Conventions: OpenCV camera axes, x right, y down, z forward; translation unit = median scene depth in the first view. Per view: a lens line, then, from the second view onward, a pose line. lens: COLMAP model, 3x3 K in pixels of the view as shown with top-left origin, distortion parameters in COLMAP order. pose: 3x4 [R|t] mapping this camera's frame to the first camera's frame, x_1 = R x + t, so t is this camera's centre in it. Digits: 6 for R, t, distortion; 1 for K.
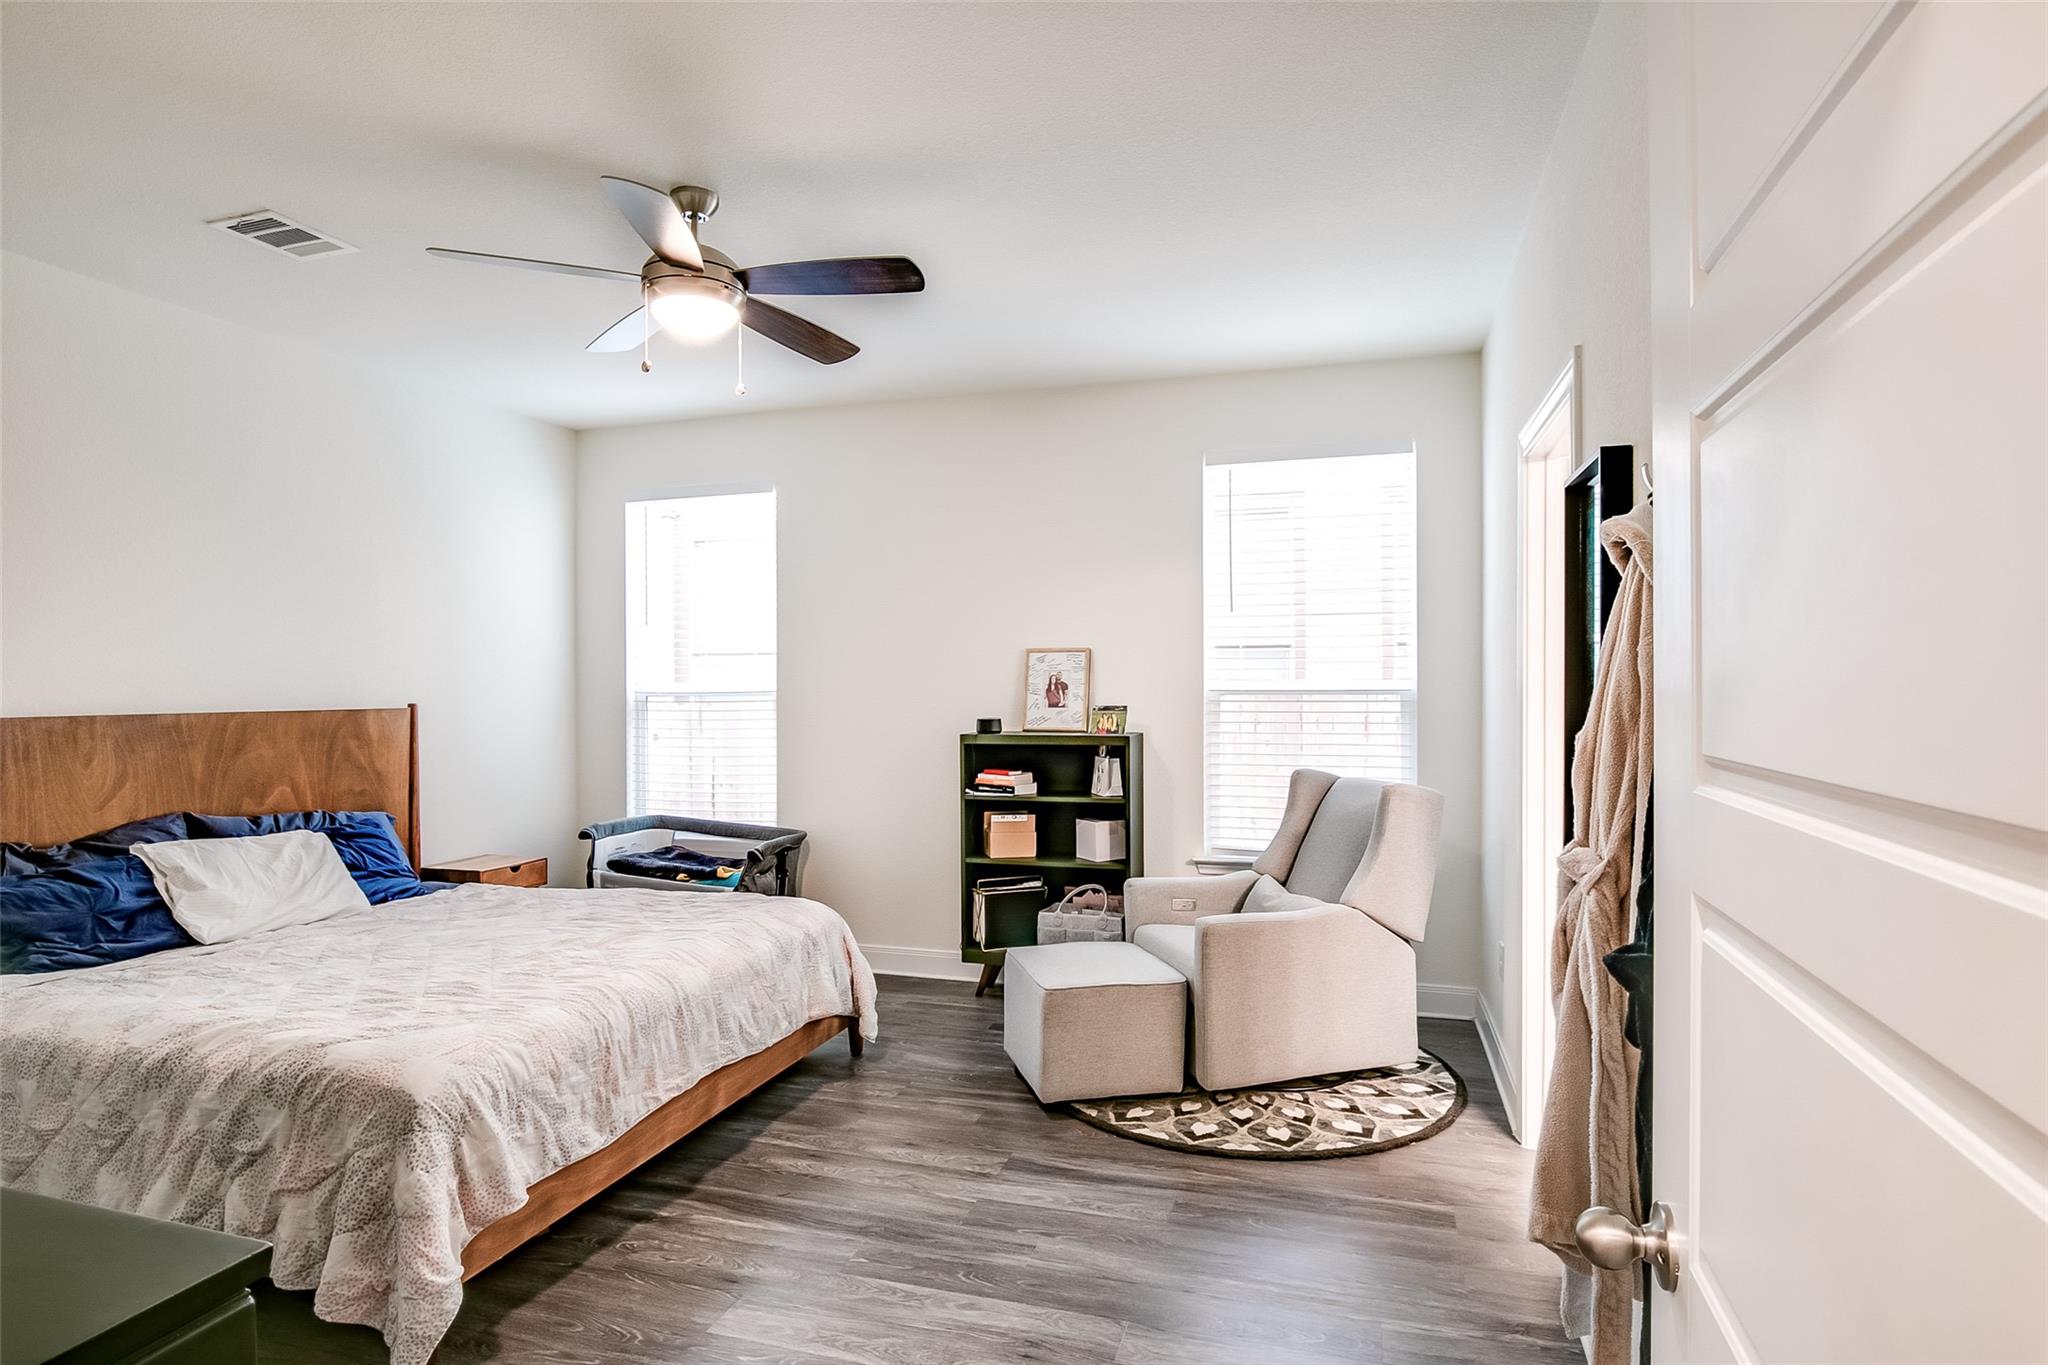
lens RADIAL K [[1086.4, 0, 1029.7], [0, 1086.4, 686.1], [0, 0, 1]] dist [-0.001442, -0.000490]
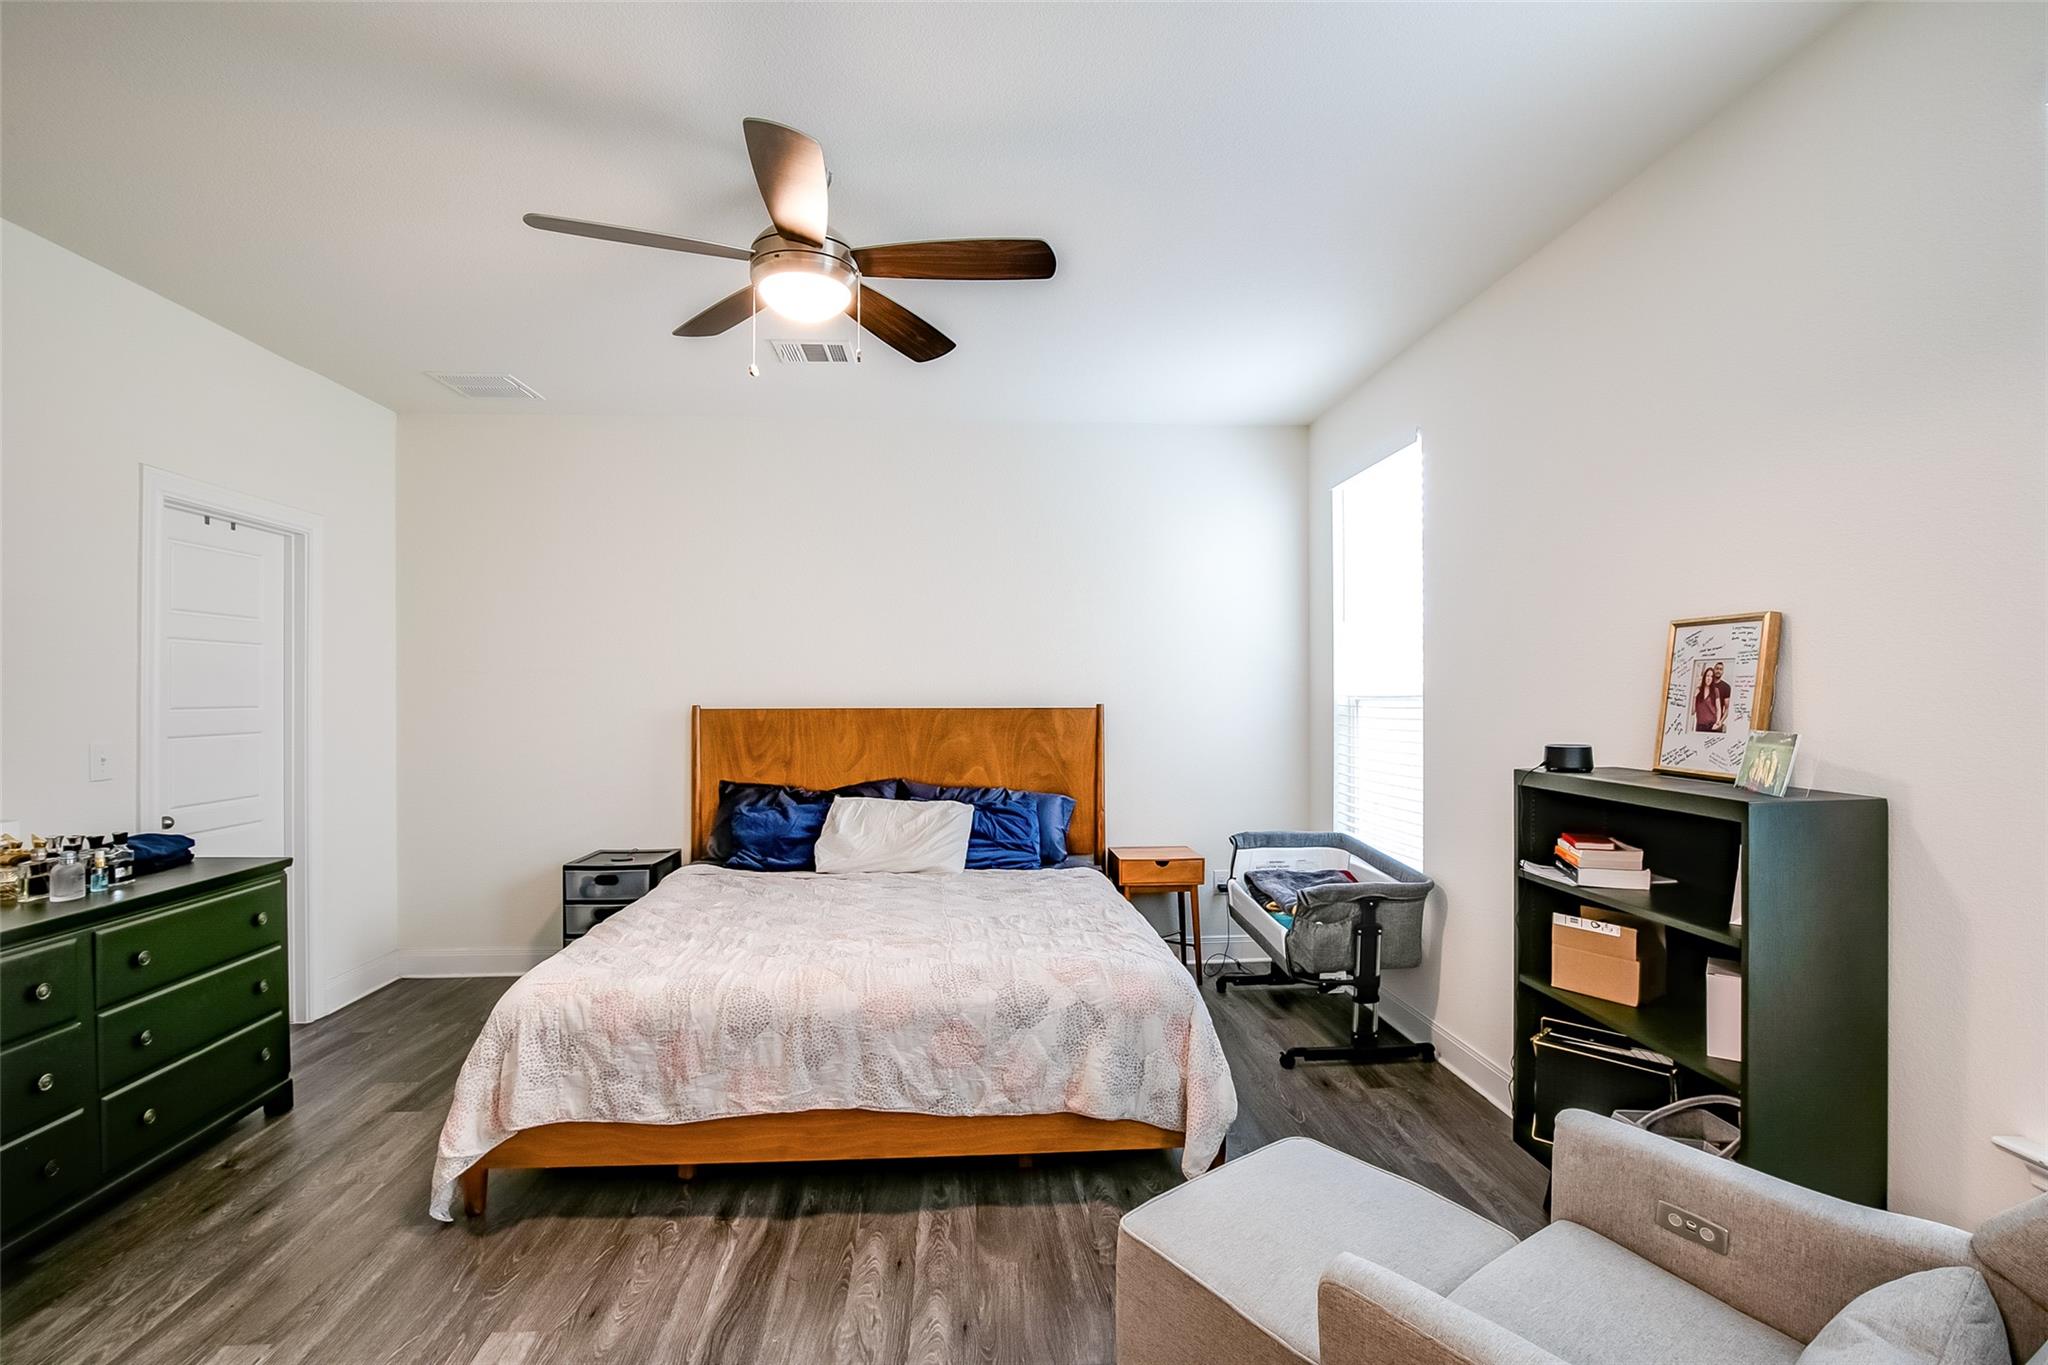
lens RADIAL K [[934.2, 0, 1015.6], [0, 934.2, 693.4], [0, 0, 1]] dist [-0.027600, 0.000113]
pose [[0.364403, 0.005479, -0.931225, 0.435542], [-0.001495, 0.999985, 0.005298, -0.000433], [0.931240, -0.000538, 0.364406, 0.755576]]
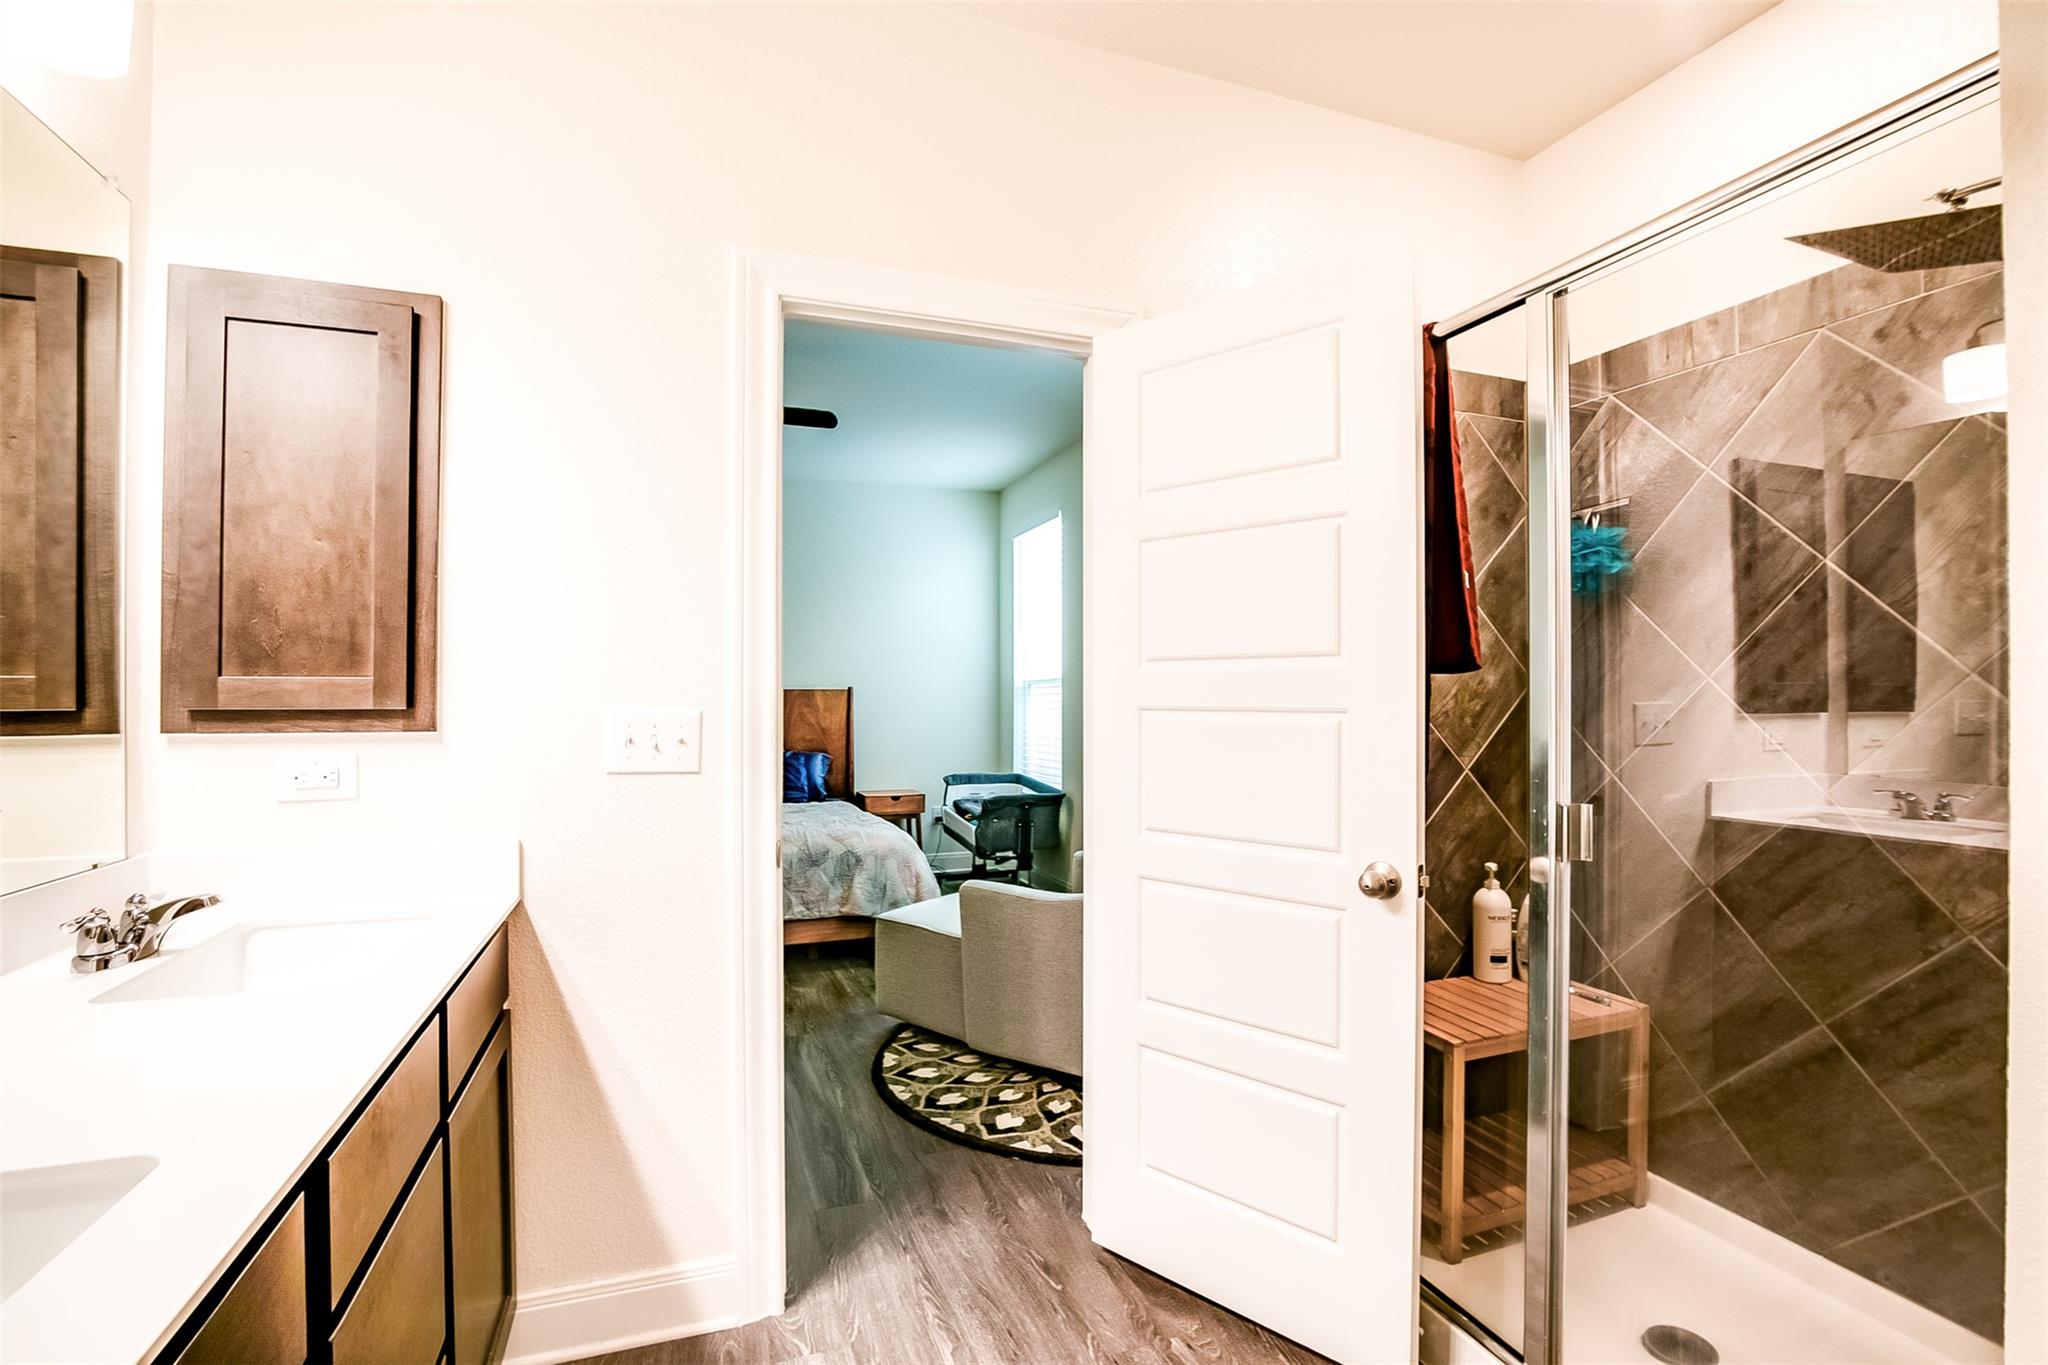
lens RADIAL K [[934.2, 0, 1015.6], [0, 934.2, 693.4], [0, 0, 1]] dist [-0.027600, 0.000113]
pose [[0.610680, 0.004781, -0.791863, 0.887888], [-0.006149, 0.999980, 0.001296, 0.032751], [0.791853, 0.004078, 0.610698, 0.488859]]
